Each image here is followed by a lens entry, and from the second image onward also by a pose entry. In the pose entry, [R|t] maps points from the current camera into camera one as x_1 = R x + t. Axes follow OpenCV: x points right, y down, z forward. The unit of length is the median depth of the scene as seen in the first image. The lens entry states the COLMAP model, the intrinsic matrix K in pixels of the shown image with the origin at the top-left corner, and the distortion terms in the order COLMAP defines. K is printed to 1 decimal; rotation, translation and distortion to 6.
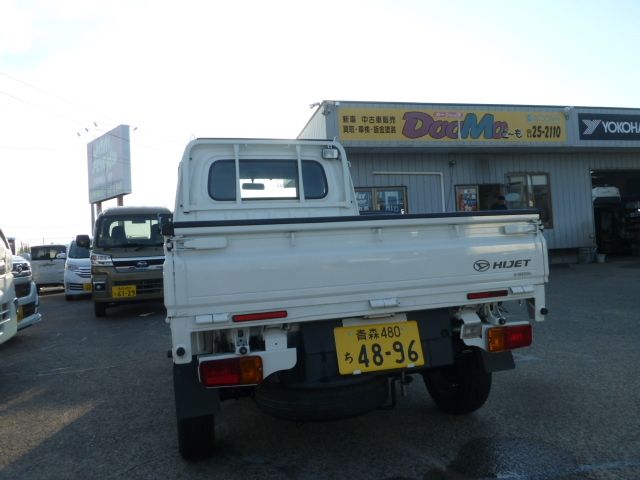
lens RADIAL K [[487.6, 0, 318.0], [0, 487.6, 229.7], [0, 0, 1]] dist [-0.035670, -0.000159]
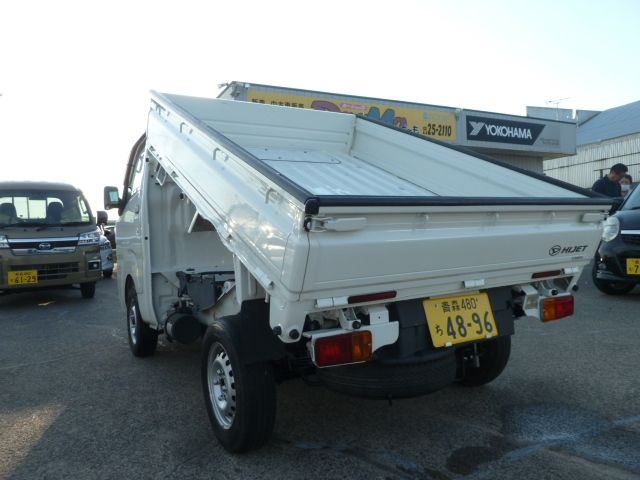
lens RADIAL K [[487.6, 0, 318.0], [0, 487.6, 229.7], [0, 0, 1]] dist [-0.035670, -0.000159]
pose [[0.966053, 0.020831, 0.257505, -0.310240], [-0.026226, 0.999502, 0.017535, 0.035870], [-0.257011, -0.023693, 0.966118, 0.086571]]
